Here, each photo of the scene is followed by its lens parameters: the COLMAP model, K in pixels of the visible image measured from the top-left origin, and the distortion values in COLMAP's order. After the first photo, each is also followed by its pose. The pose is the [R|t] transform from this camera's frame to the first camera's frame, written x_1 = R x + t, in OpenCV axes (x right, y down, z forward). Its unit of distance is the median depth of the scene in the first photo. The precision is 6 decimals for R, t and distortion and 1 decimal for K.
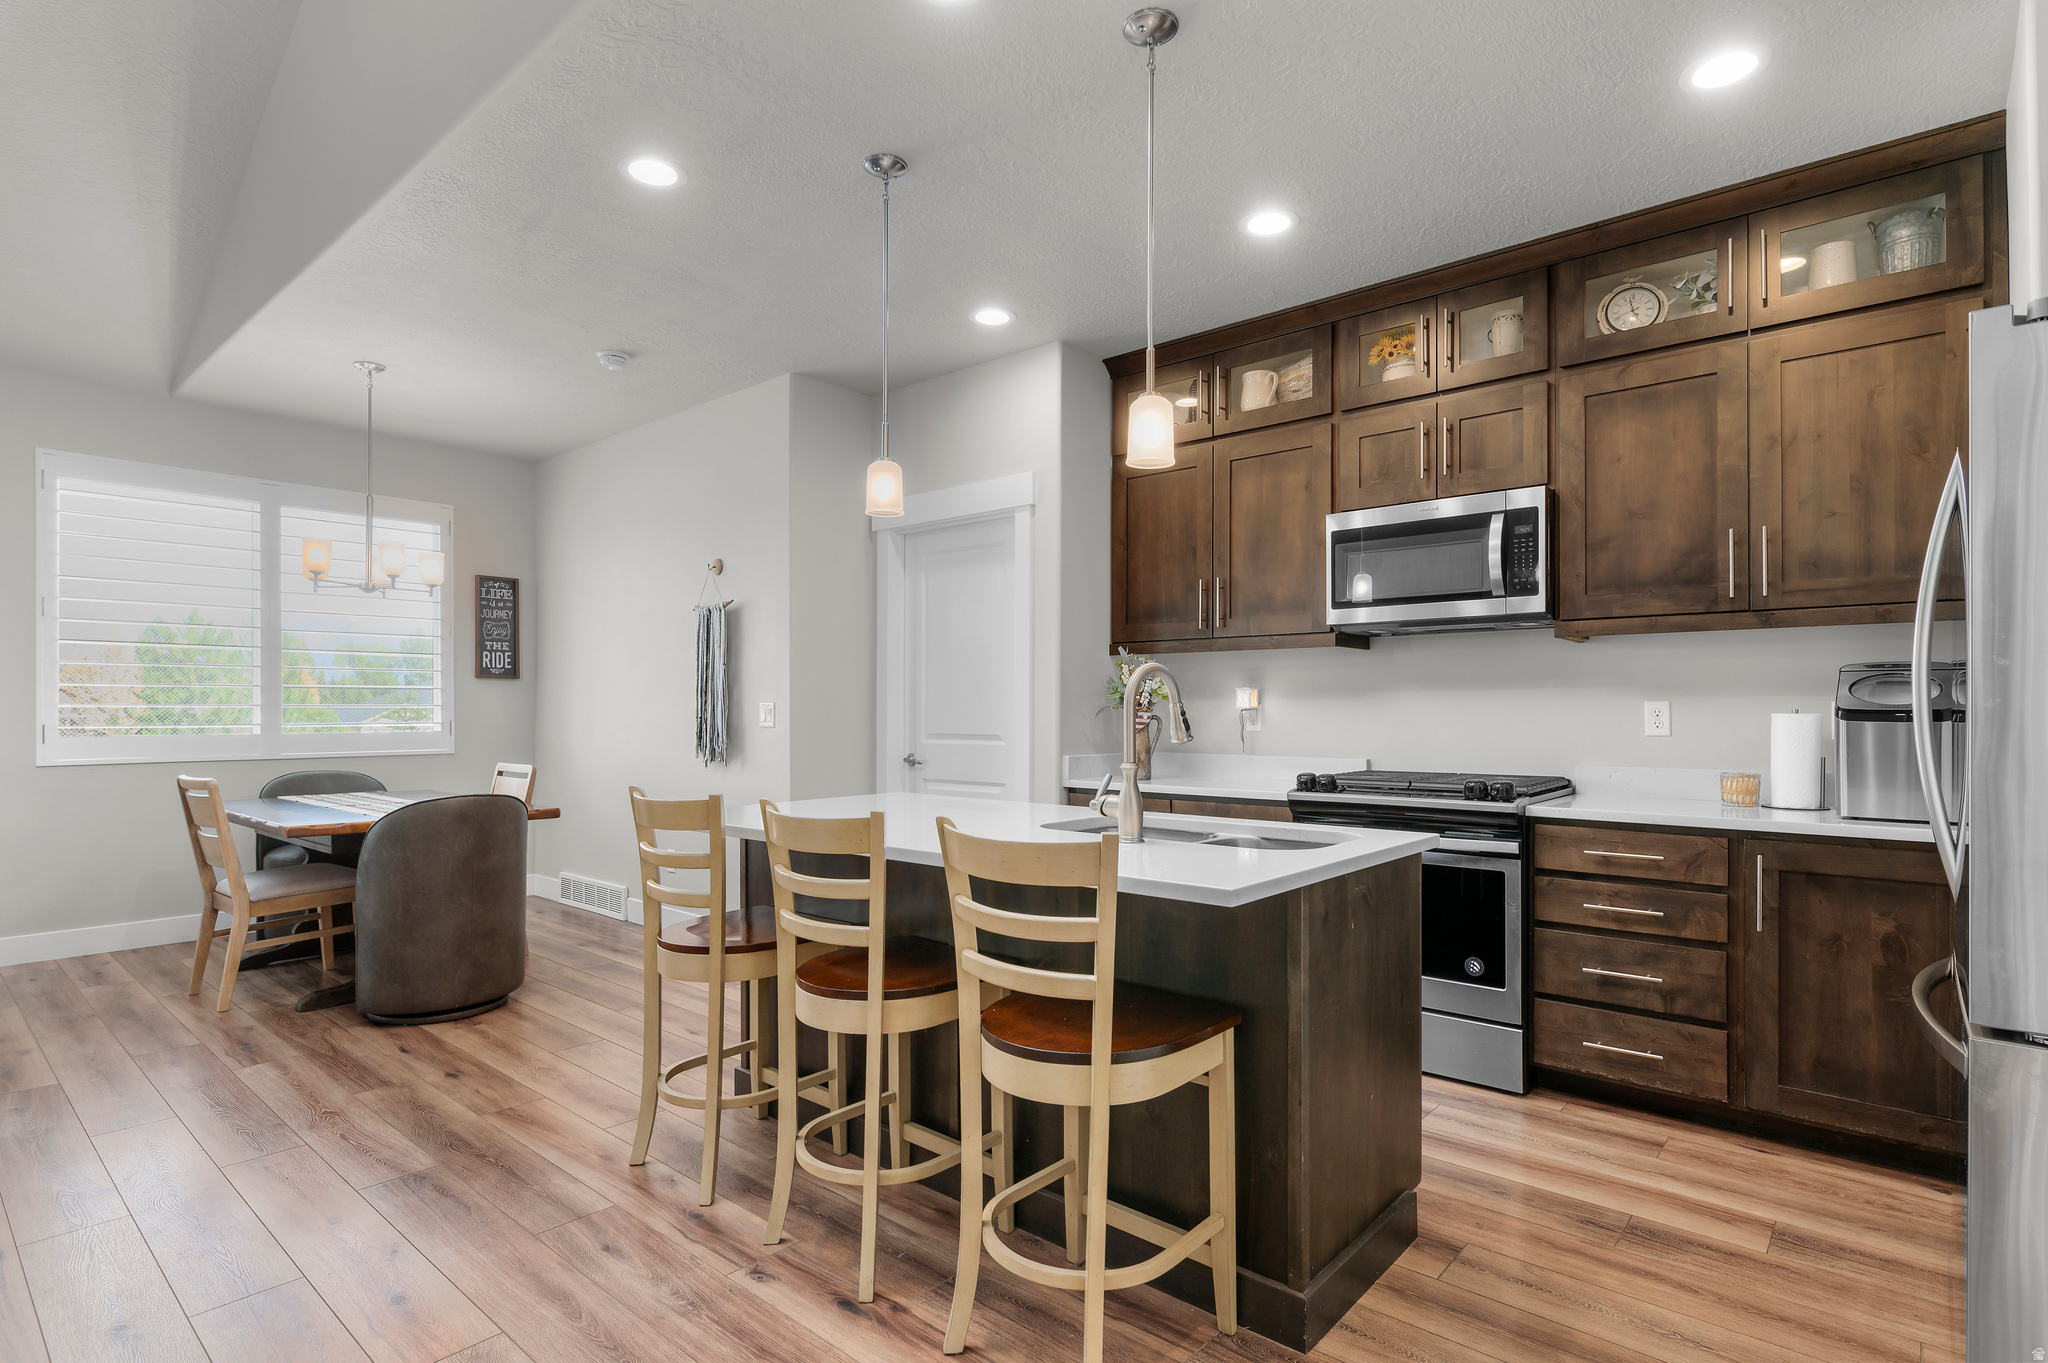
lens RADIAL K [[1036.9, 0, 1023.7], [0, 1036.9, 713.5], [0, 0, 1]] dist [0.012589, -0.000025]
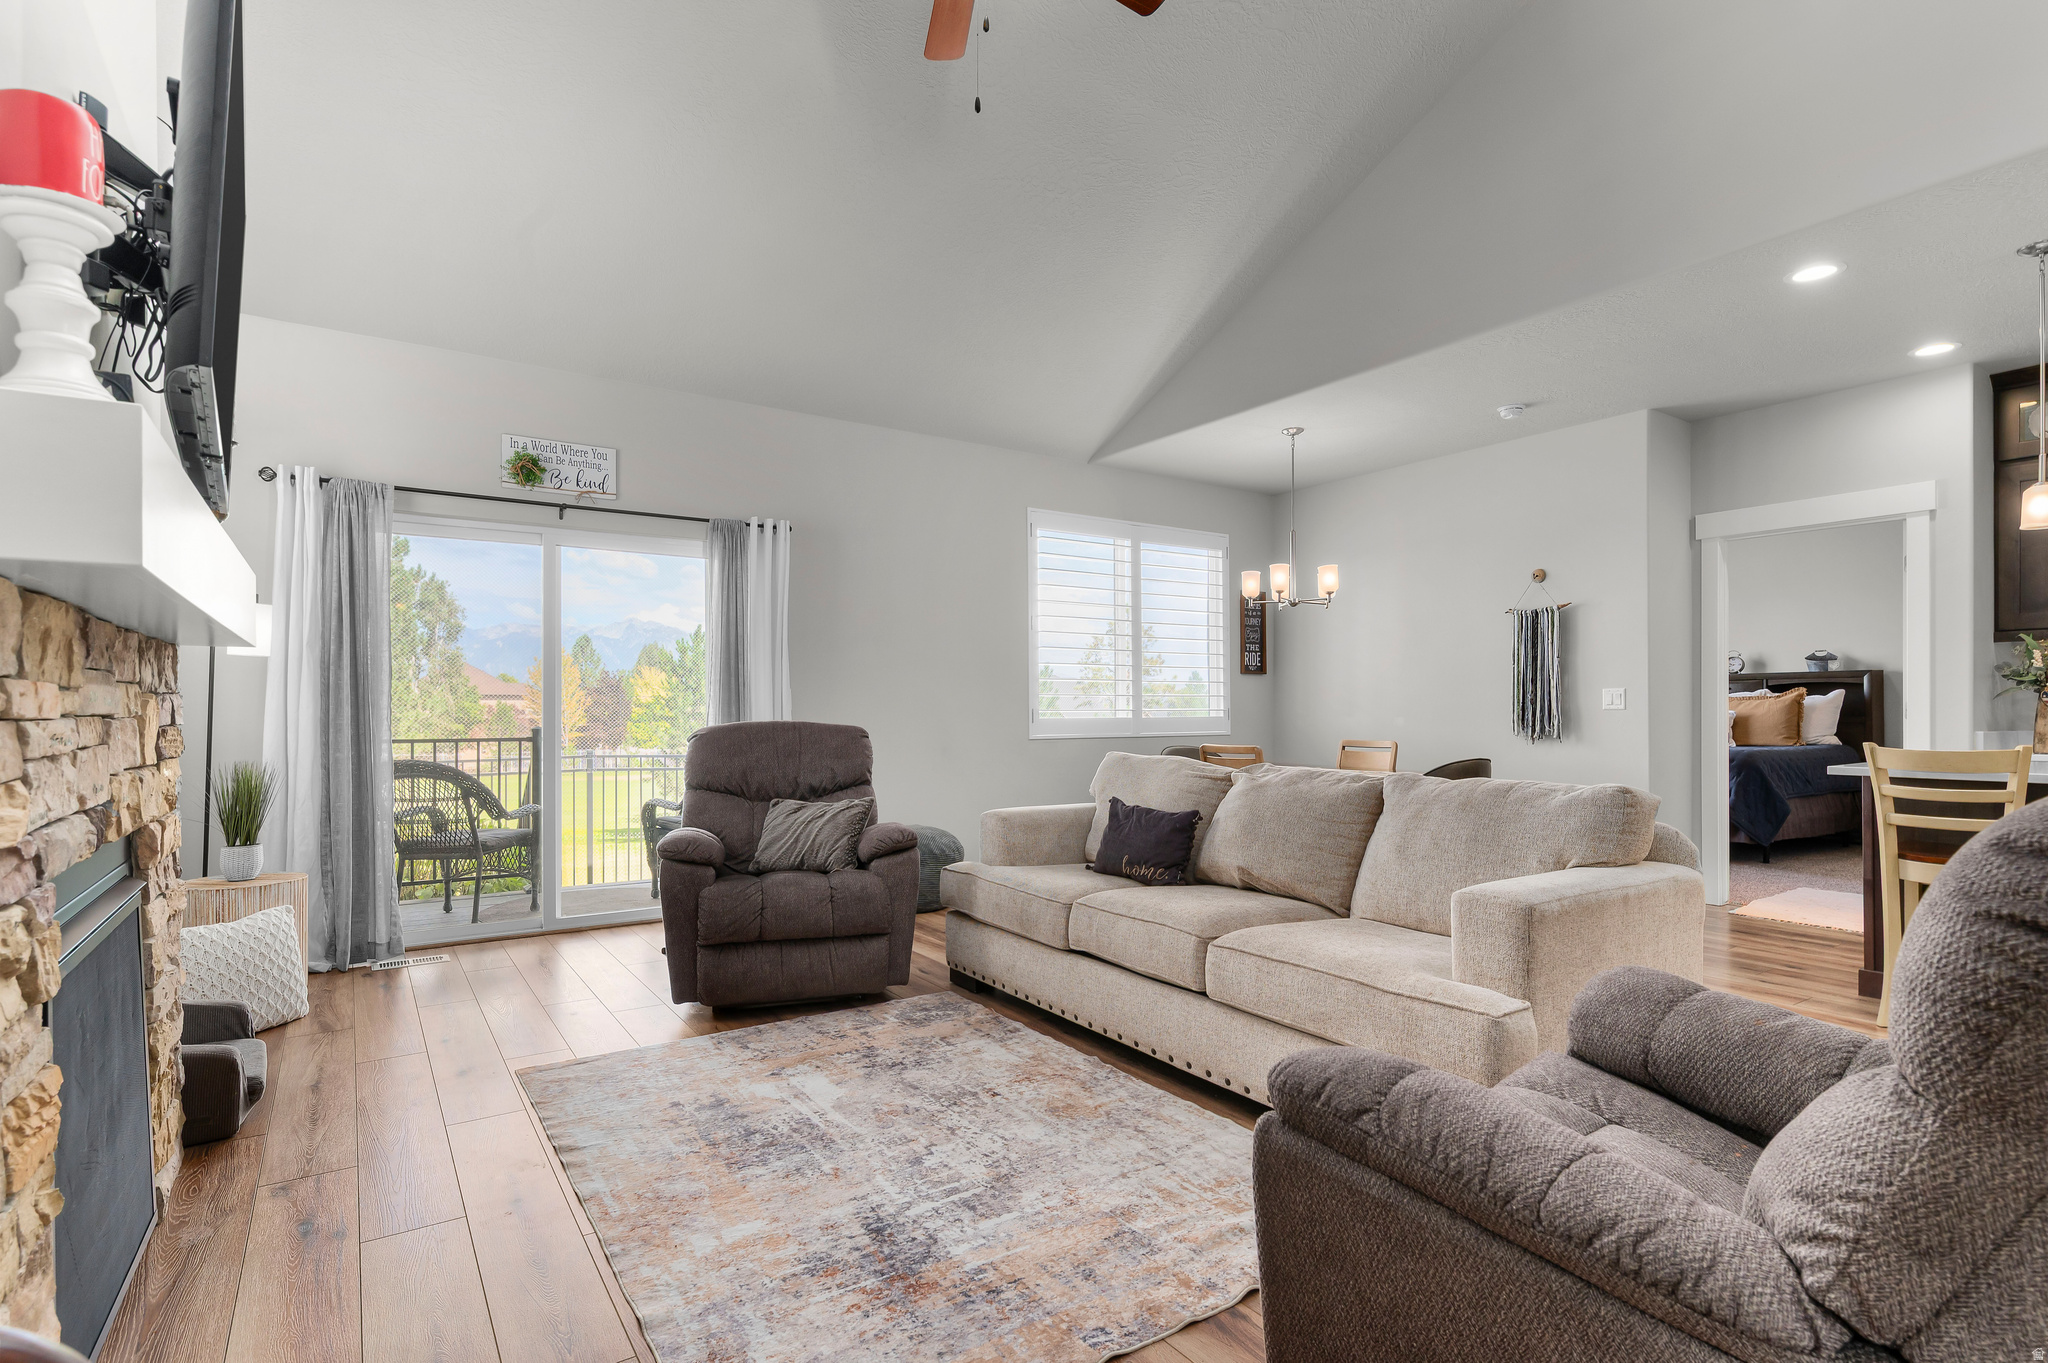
lens RADIAL K [[995.5, 0, 1029.8], [0, 995.5, 706.2], [0, 0, 1]] dist [-0.002900, -0.001225]
pose [[0.970363, -0.004677, -0.241605, -0.617885], [0.003866, 0.999985, -0.003831, 0.009286], [0.241620, 0.002783, 0.970367, -0.250700]]
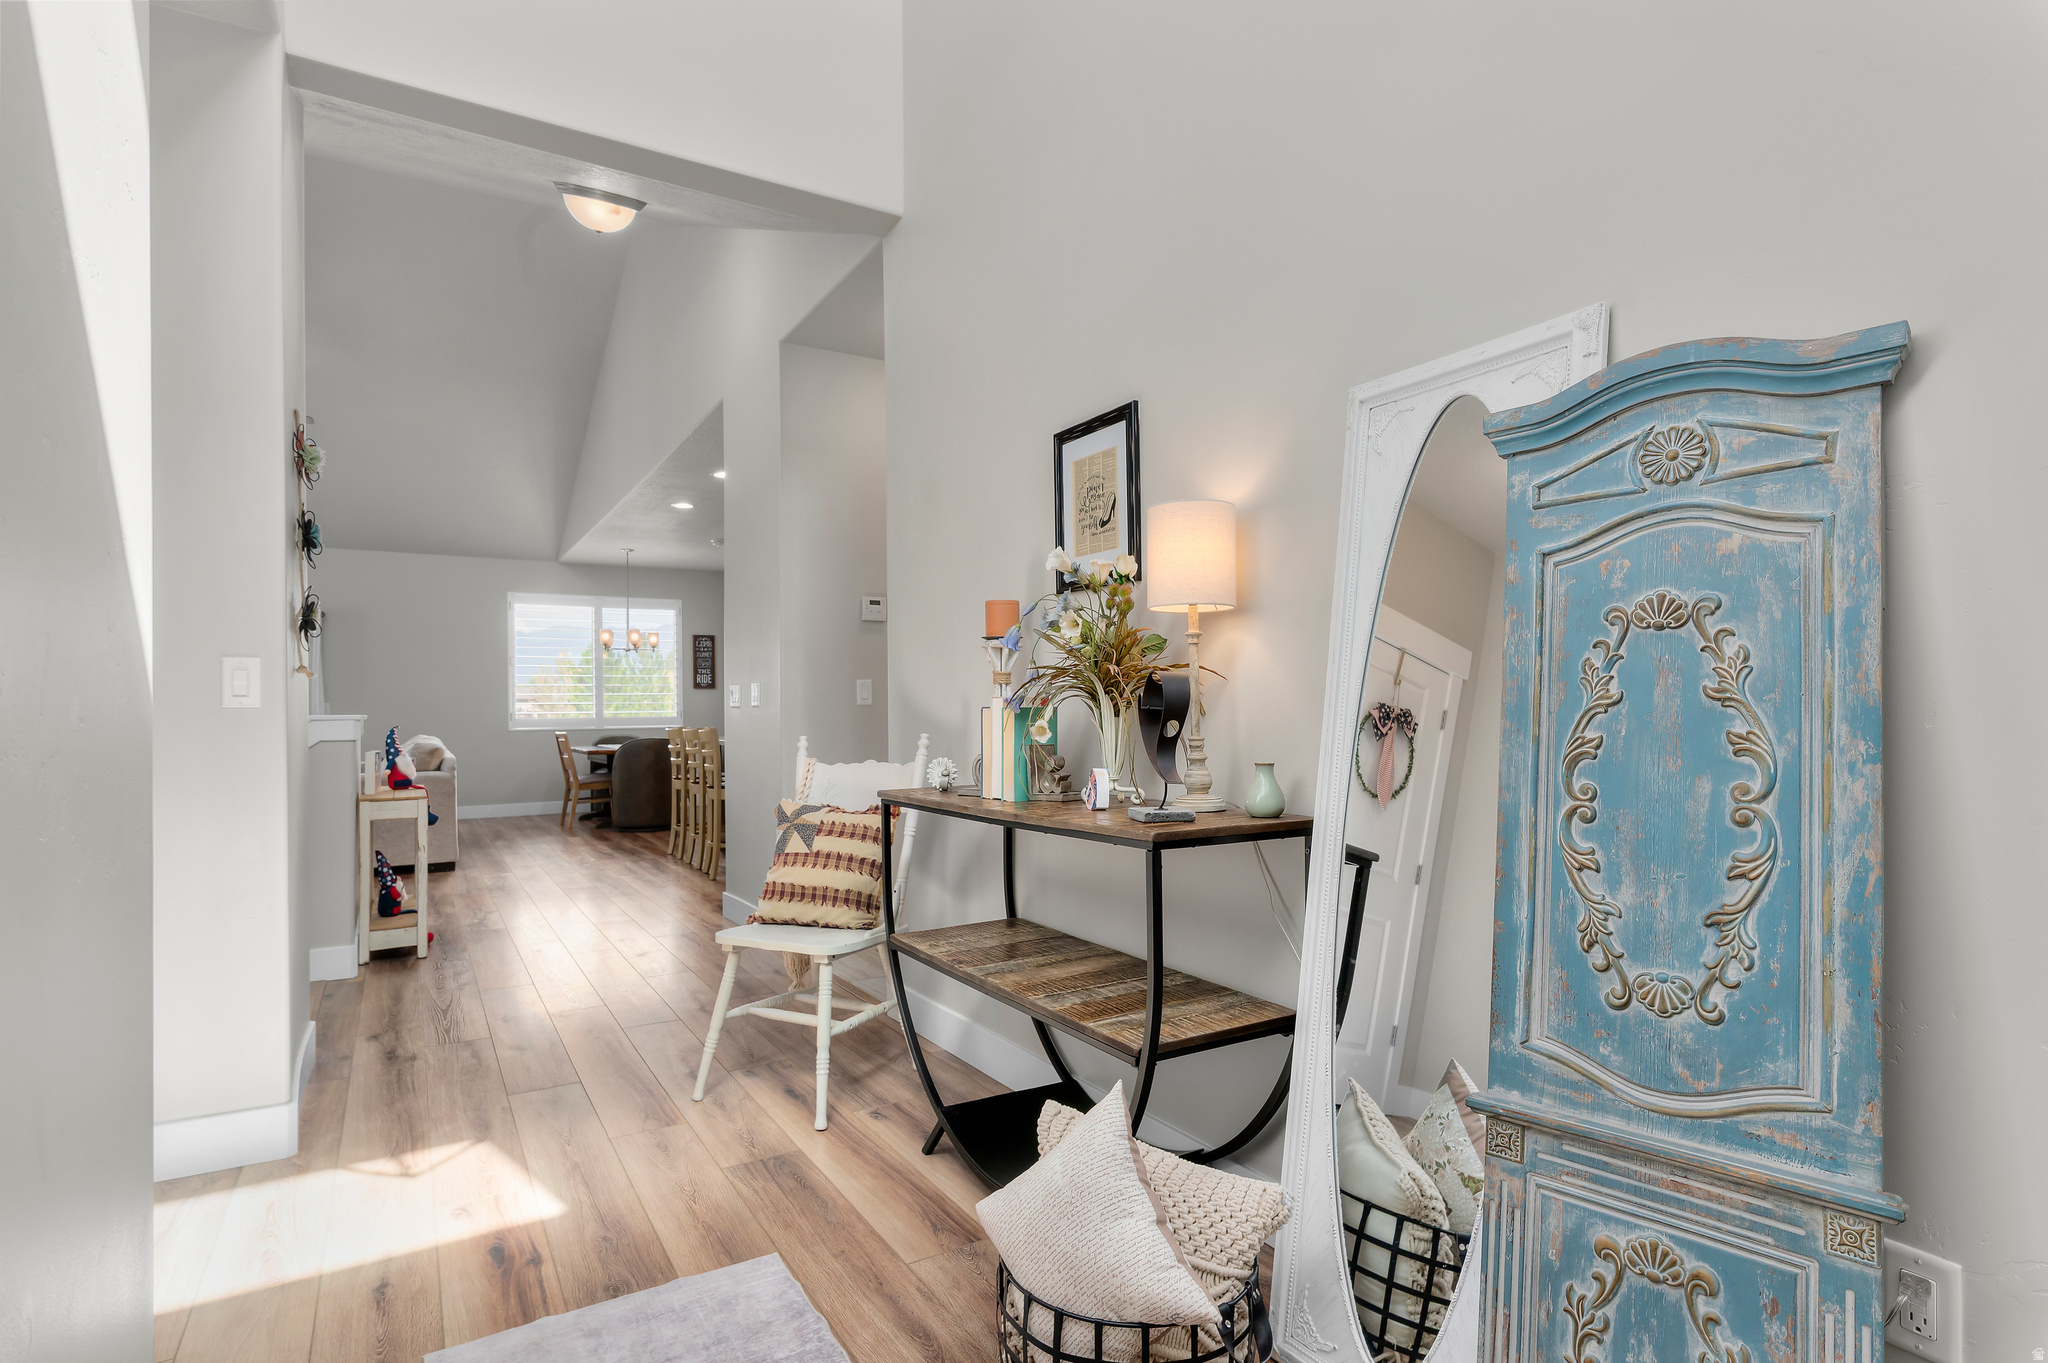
lens RADIAL K [[1036.9, 0, 1023.7], [0, 1036.9, 713.5], [0, 0, 1]] dist [0.012589, -0.000025]
pose [[0.955044, -0.012762, -0.296190, 0.781191], [0.012428, 0.999918, -0.003010, 0.030852], [0.296204, -0.000807, 0.955124, -0.810194]]
